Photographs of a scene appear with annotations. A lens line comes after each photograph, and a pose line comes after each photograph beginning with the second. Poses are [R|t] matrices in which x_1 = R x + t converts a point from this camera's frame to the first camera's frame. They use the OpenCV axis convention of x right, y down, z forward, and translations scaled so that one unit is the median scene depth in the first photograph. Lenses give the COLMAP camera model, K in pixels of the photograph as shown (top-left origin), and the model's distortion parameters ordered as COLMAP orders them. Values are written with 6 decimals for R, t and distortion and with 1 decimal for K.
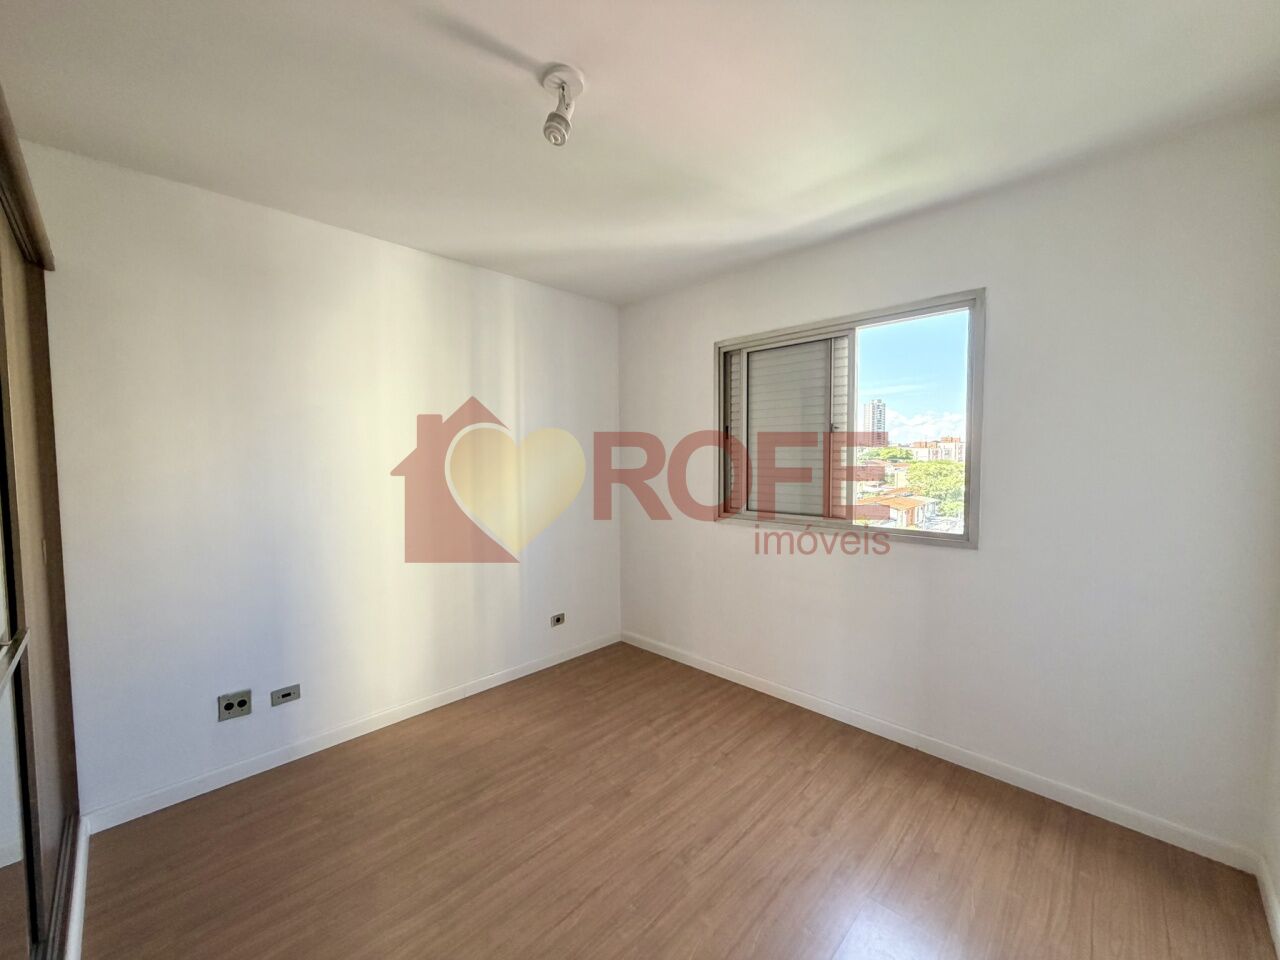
lens RADIAL K [[510.8, 0, 636.1], [0, 510.8, 479.0], [0, 0, 1]] dist [0.000916, -0.000217]
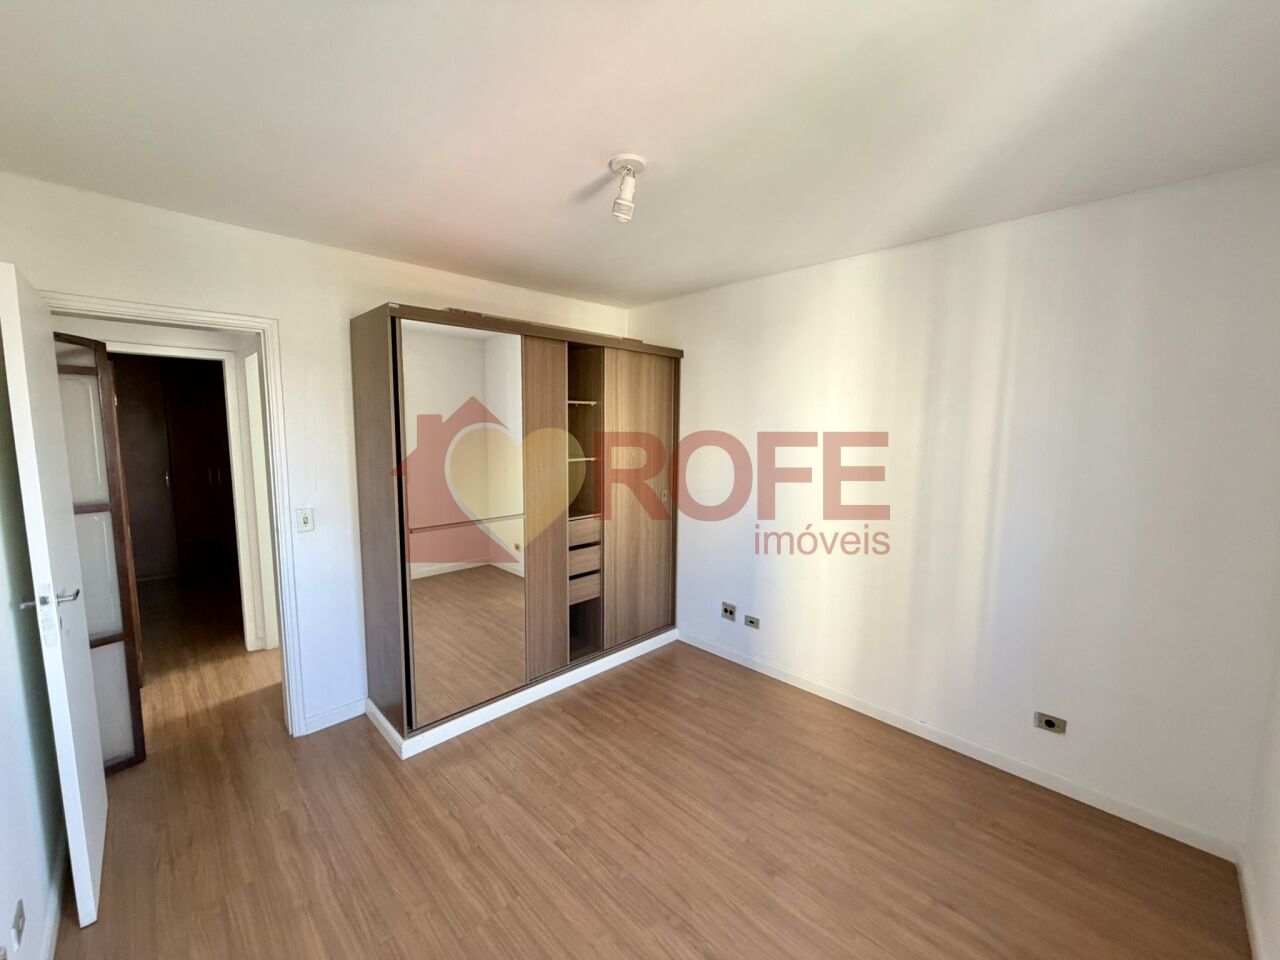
lens RADIAL K [[510.8, 0, 636.2], [0, 510.8, 479.9], [0, 0, 1]] dist [0.000916, -0.000217]
pose [[-0.020672, 0.114605, -0.993196, 0.744061], [-0.055094, 0.991768, 0.115587, -0.127464], [0.998267, 0.057108, -0.014188, 0.720535]]
